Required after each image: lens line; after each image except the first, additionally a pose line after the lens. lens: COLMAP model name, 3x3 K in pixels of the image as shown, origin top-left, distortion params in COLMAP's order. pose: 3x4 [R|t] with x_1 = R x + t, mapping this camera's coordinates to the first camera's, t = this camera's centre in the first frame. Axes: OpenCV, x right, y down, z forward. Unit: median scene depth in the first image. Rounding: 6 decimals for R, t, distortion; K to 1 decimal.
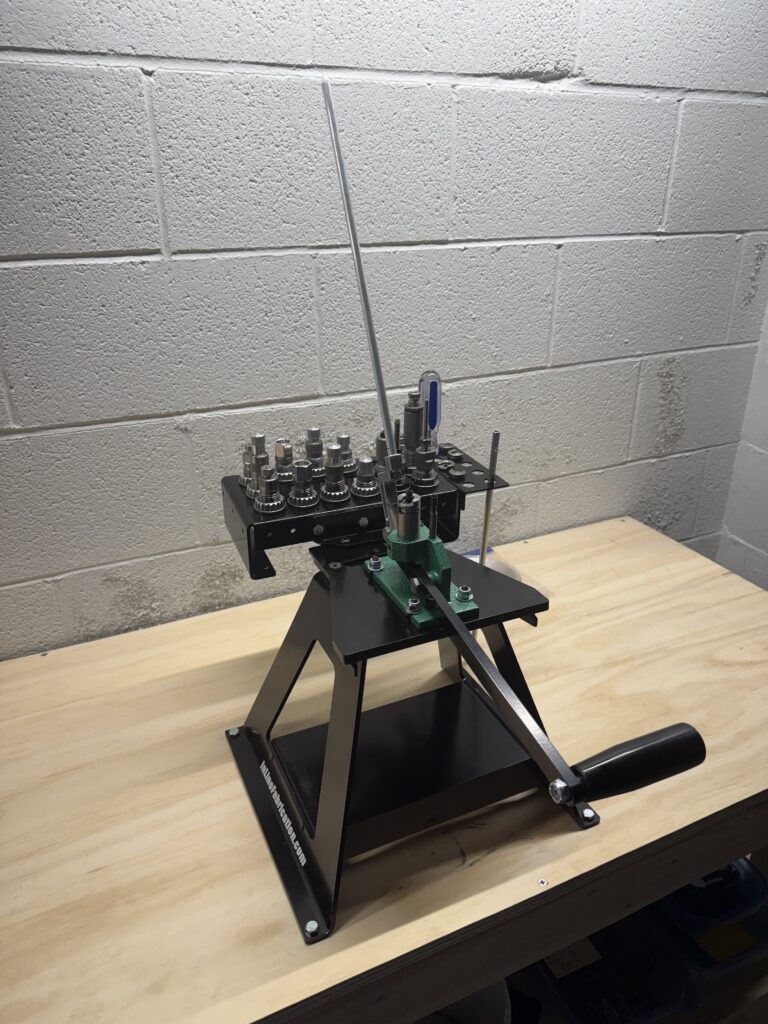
lens RADIAL K [[749.0, 0, 387.4], [0, 749.0, 511.9], [0, 0, 1]] dist [0.002947, -0.020556]
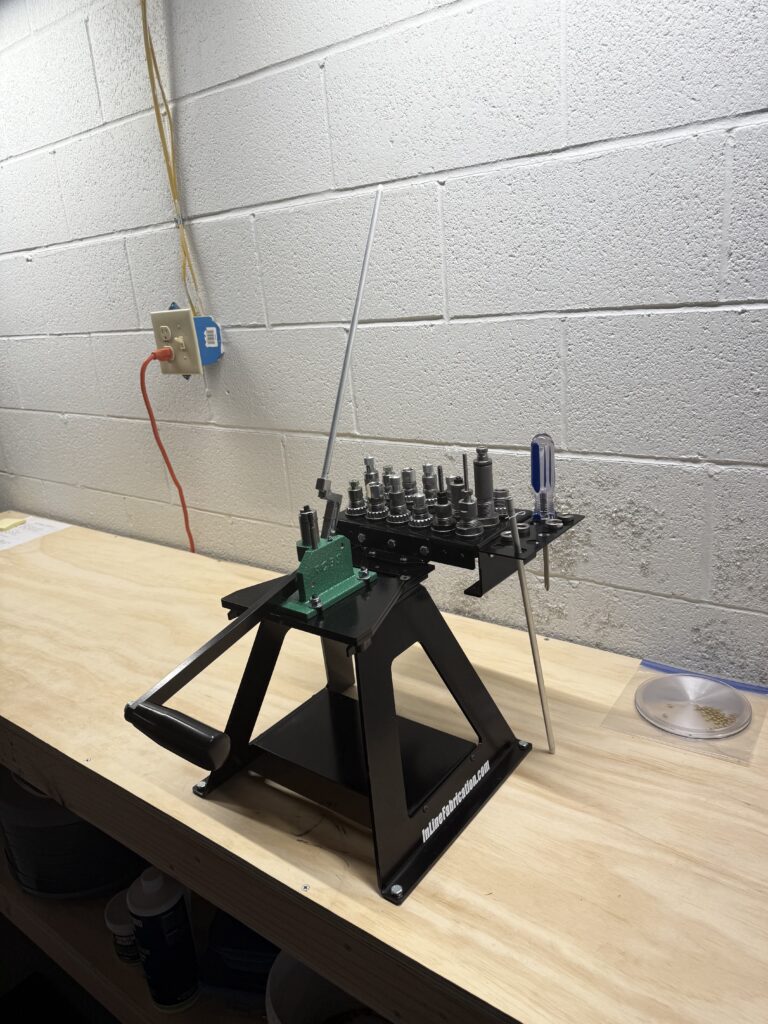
lens RADIAL K [[749.0, 0, 375.6], [0, 749.0, 507.5], [0, 0, 1]] dist [0.002947, -0.020556]
pose [[0.449318, 0.218360, -0.866275, 0.783018], [-0.286255, 0.953733, 0.091931, -0.114460], [0.846269, 0.206669, 0.491036, 0.324473]]
